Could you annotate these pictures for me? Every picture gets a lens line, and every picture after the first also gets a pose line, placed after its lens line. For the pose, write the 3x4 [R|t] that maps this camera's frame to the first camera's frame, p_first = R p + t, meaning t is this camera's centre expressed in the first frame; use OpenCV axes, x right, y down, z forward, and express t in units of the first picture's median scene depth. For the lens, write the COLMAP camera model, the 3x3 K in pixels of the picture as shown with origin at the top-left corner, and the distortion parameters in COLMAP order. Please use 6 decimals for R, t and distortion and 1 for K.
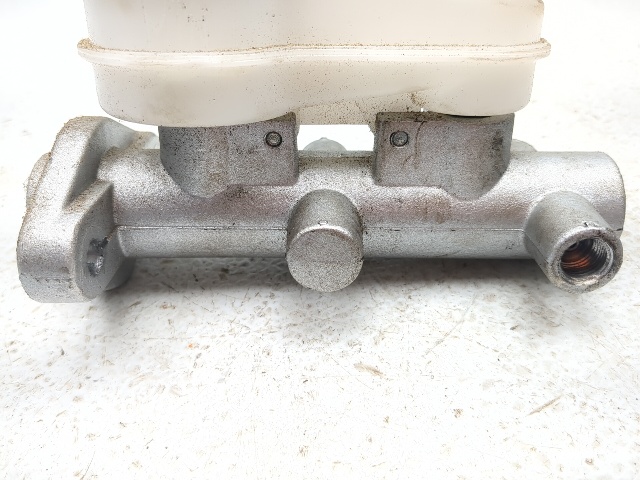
lens RADIAL K [[554.2, 0, 320.0], [0, 554.2, 240.0], [0, 0, 1]] dist [0.031007, -0.111503]
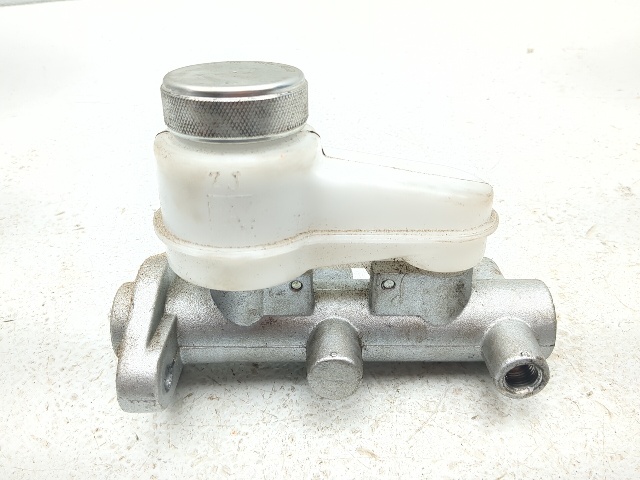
lens RADIAL K [[554.2, 0, 320.0], [0, 554.2, 240.0], [0, 0, 1]] dist [0.031007, -0.111503]
pose [[0.999929, -0.007069, 0.009607, -0.036207], [0.006956, 0.999907, 0.011697, -0.297204], [-0.009689, -0.011630, 0.999885, -0.346637]]
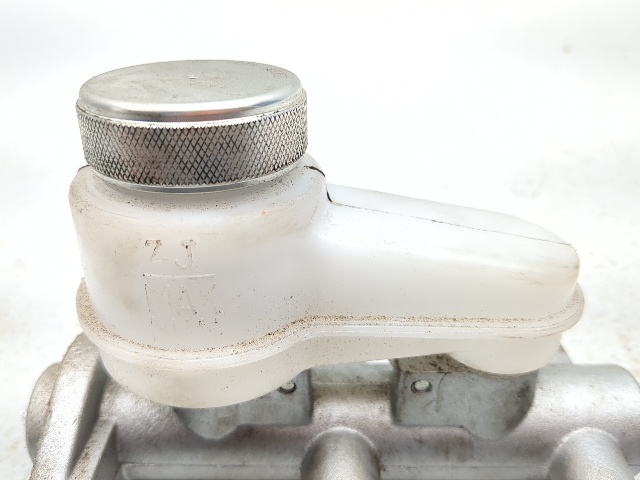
lens RADIAL K [[554.7, 0, 321.7], [0, 554.7, 232.1], [0, 0, 1]] dist [-0.047823, -0.002171]
pose [[0.999915, 0.006694, 0.011223, -0.036210], [-0.006816, 0.999918, 0.010850, -0.434712], [-0.011149, -0.010925, 0.999878, 0.068286]]
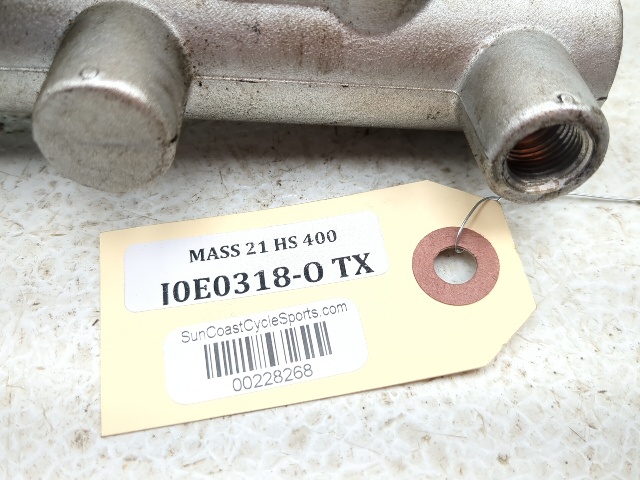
lens RADIAL K [[553.0, 0, 316.0], [0, 553.0, 234.0], [0, 0, 1]] dist [0.042200, -0.156824]
pose [[0.993467, 0.016481, 0.112920, 0.144000], [-0.052514, 0.944544, 0.324159, -0.060413], [-0.101315, -0.327971, 0.939239, 0.386257]]
